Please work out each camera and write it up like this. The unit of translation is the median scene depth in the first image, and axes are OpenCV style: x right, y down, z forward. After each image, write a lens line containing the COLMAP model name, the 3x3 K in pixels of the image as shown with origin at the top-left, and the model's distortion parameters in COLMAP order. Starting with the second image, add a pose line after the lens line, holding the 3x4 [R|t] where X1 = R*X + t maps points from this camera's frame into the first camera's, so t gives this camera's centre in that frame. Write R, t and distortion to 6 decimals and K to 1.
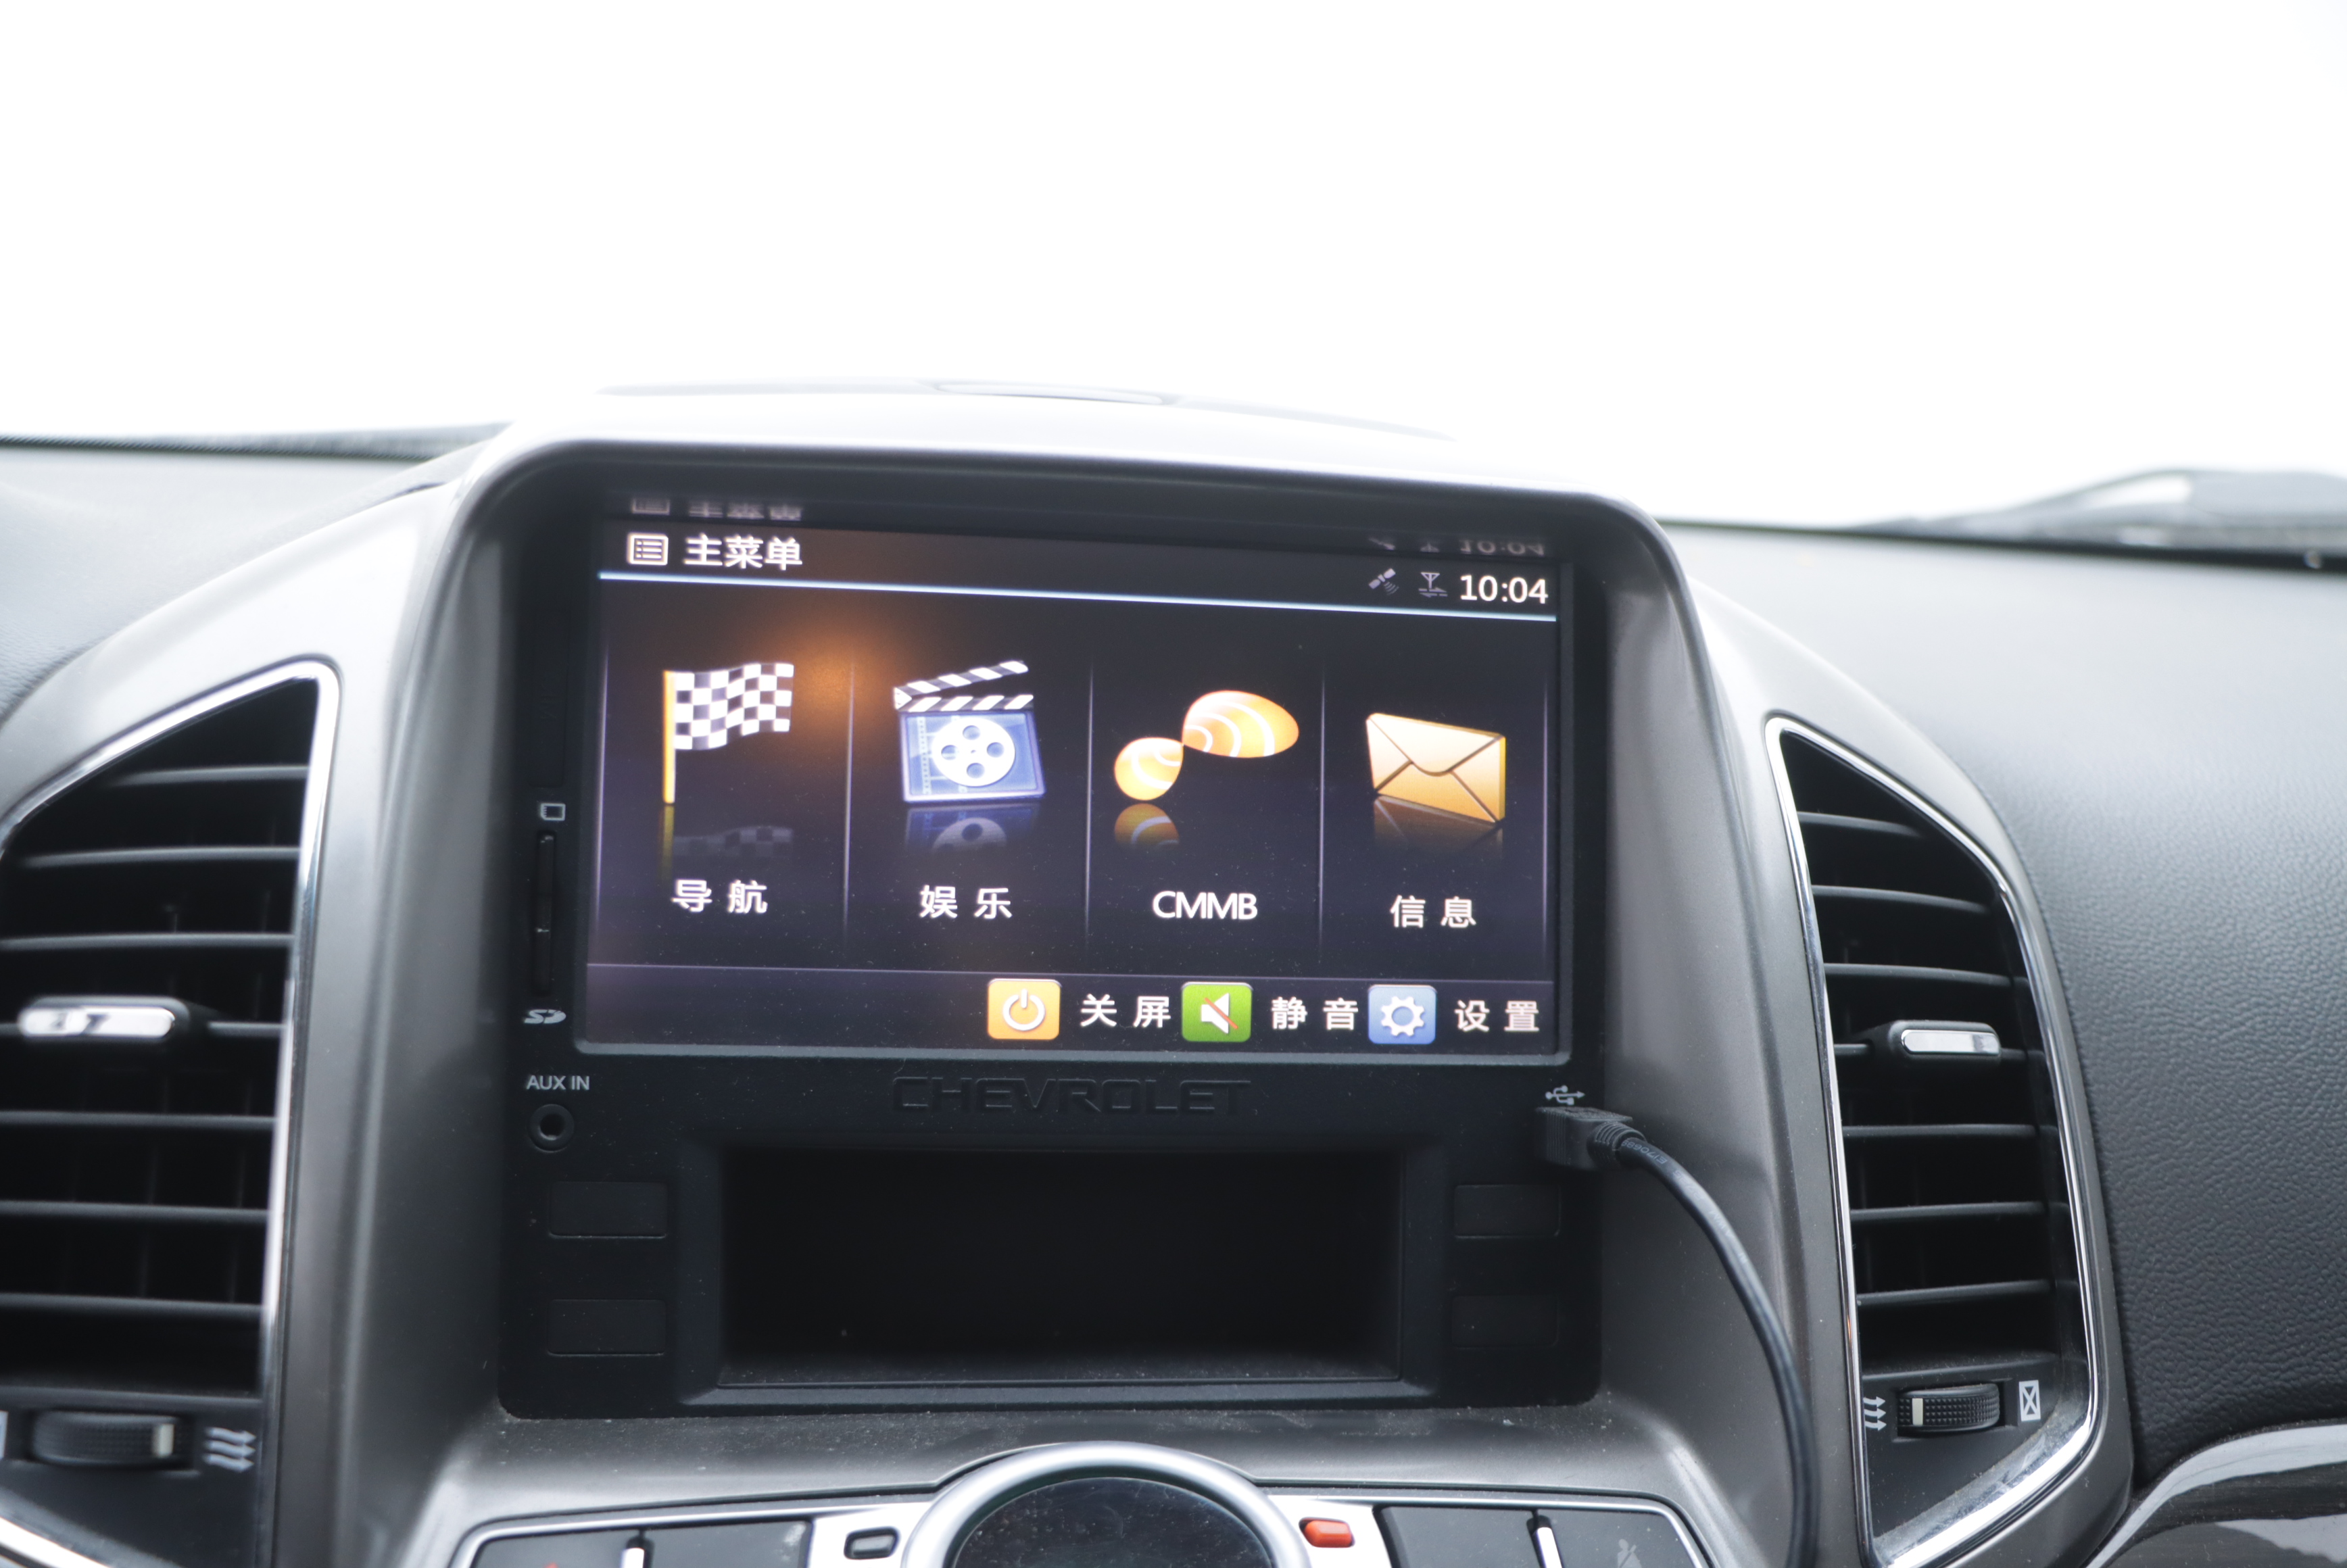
lens RADIAL K [[2679.8, 0, 1166.6], [0, 2679.8, 800.7], [0, 0, 1]] dist [-0.073884, 0.000000]
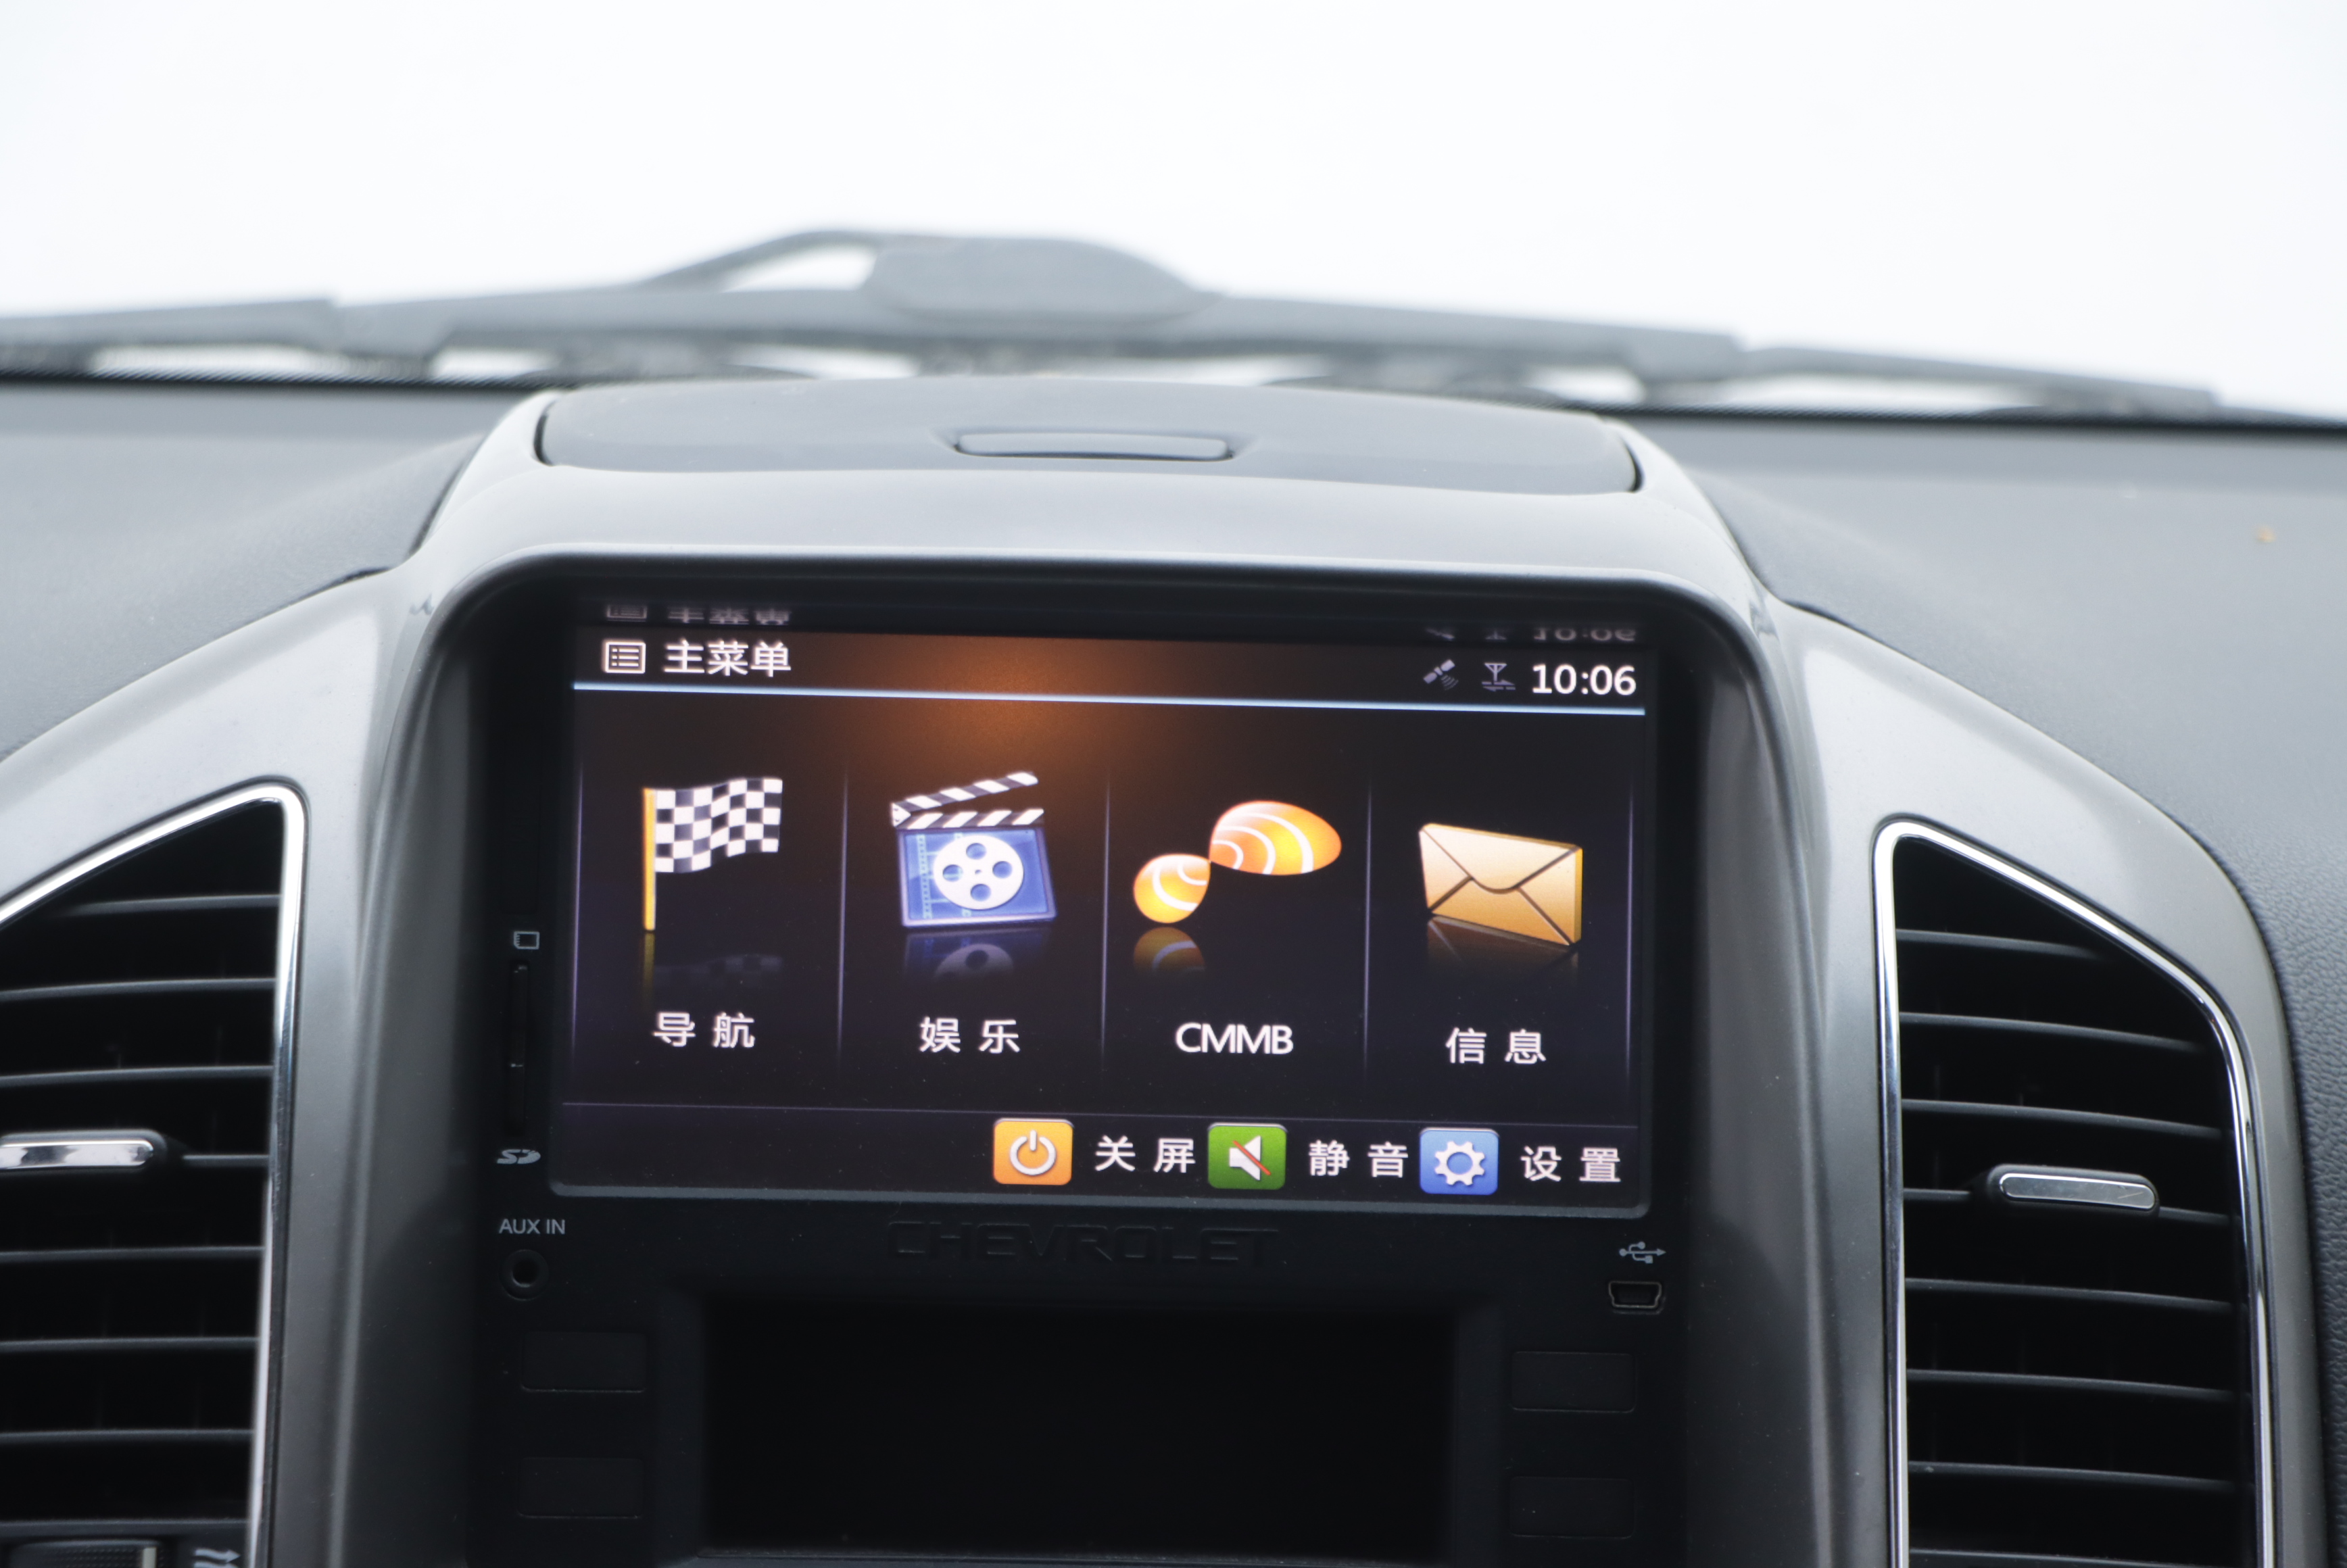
lens RADIAL K [[8283.3, 0, 1201.7], [0, 8283.3, 786.4], [0, 0, 1]] dist [0.596995, 0.000000]
pose [[0.992706, -0.008160, -0.120282, 0.347428], [0.006087, 0.999827, -0.017591, 0.003004], [0.120404, 0.016731, 0.992584, -1.818903]]
